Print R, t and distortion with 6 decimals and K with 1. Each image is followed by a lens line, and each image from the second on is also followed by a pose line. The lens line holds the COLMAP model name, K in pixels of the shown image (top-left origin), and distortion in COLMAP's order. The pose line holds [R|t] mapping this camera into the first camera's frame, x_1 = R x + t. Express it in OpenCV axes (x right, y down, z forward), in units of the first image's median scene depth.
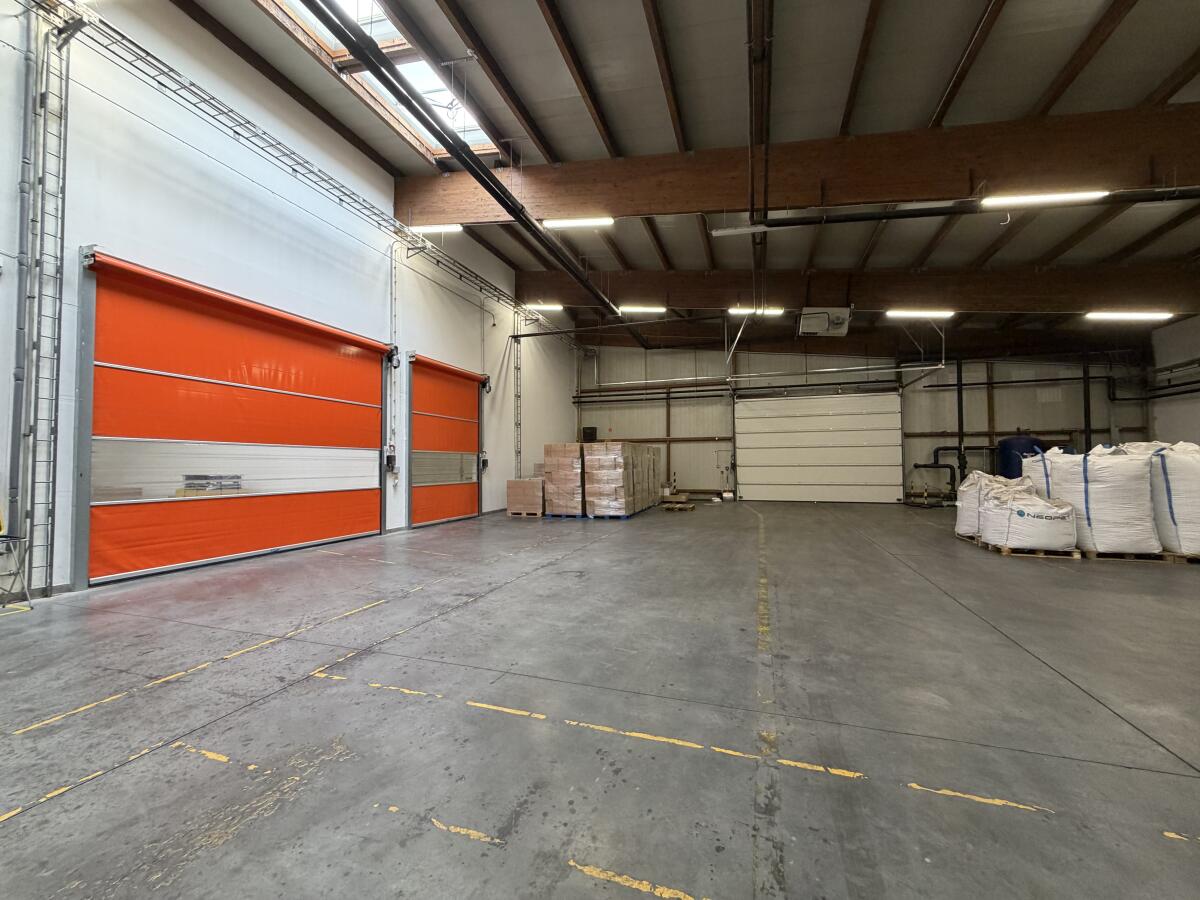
lens RADIAL K [[484.6, 0, 593.4], [0, 484.6, 450.9], [0, 0, 1]] dist [-0.001193, 0.000088]
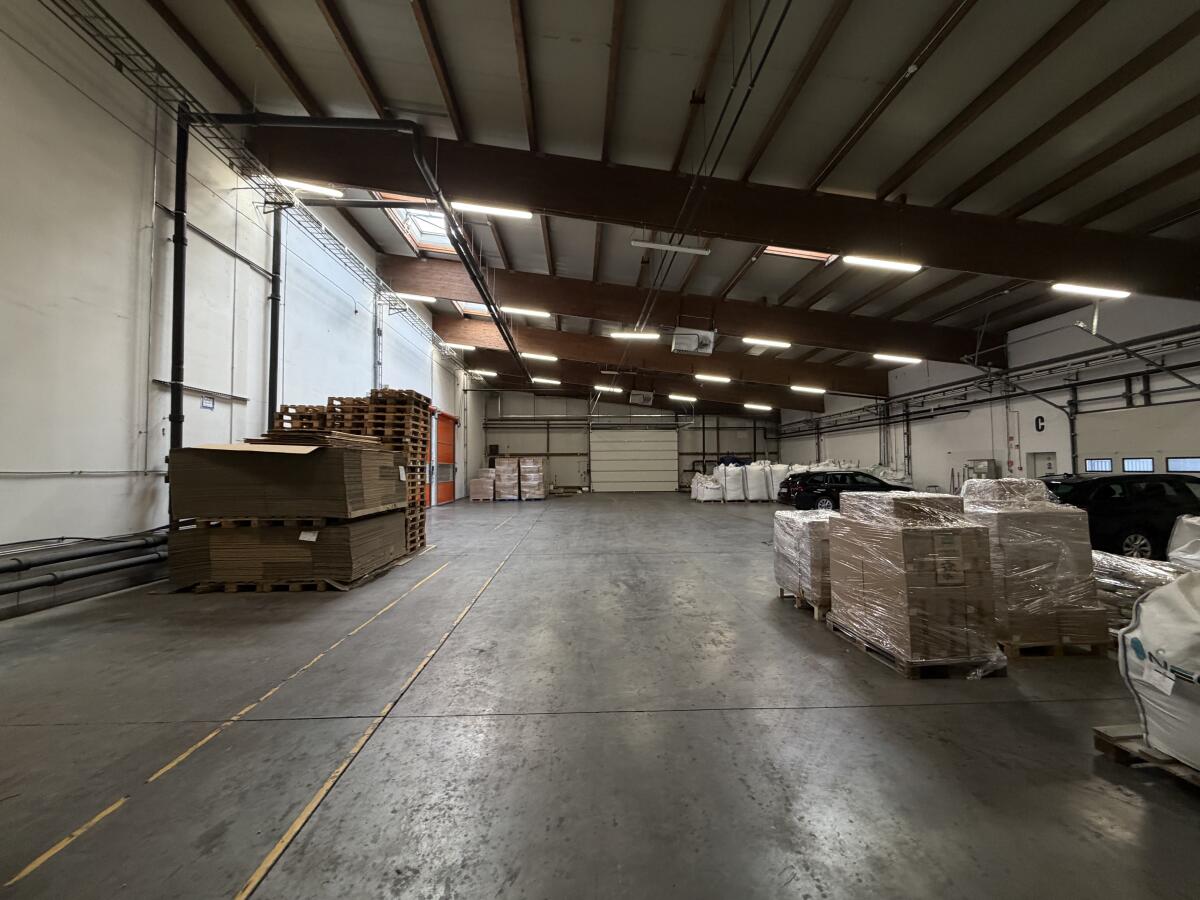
lens RADIAL K [[484.6, 0, 597.9], [0, 484.6, 453.2], [0, 0, 1]] dist [-0.001193, 0.000088]
pose [[0.929542, 0.011143, 0.368548, -0.345665], [-0.008788, 0.999929, -0.008067, -0.019834], [-0.368612, 0.004259, 0.929574, -0.643597]]
